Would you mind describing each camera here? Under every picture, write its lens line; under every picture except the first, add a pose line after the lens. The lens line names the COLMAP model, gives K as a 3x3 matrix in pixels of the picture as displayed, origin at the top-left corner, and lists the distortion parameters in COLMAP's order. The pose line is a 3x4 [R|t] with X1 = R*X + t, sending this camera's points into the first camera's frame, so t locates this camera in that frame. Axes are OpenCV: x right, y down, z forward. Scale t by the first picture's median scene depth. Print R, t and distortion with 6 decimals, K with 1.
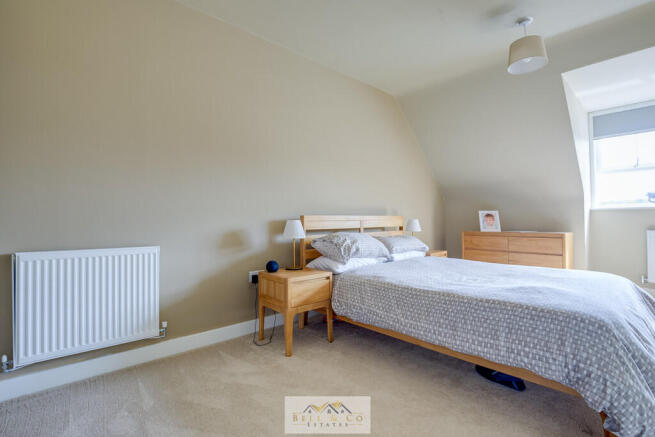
lens RADIAL K [[308.7, 0, 327.0], [0, 308.7, 224.6], [0, 0, 1]] dist [-0.030654, 0.000142]
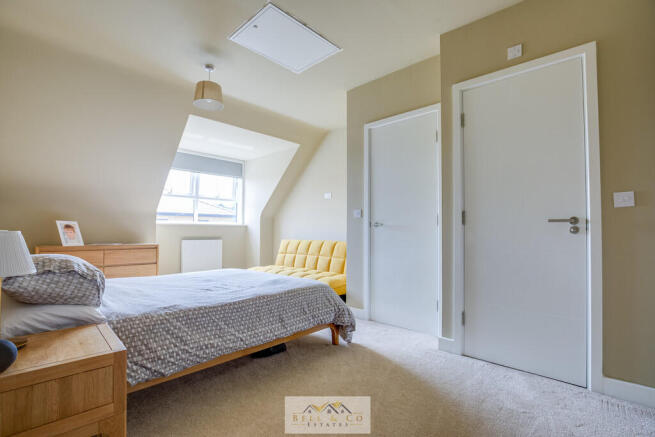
lens RADIAL K [[308.7, 0, 327.0], [0, 308.7, 224.6], [0, 0, 1]] dist [-0.030654, 0.000142]
pose [[-0.087176, 0.025895, 0.995856, -0.431808], [0.010250, 0.999632, -0.025096, -0.009319], [-0.996140, 0.008020, -0.087410, 0.461697]]
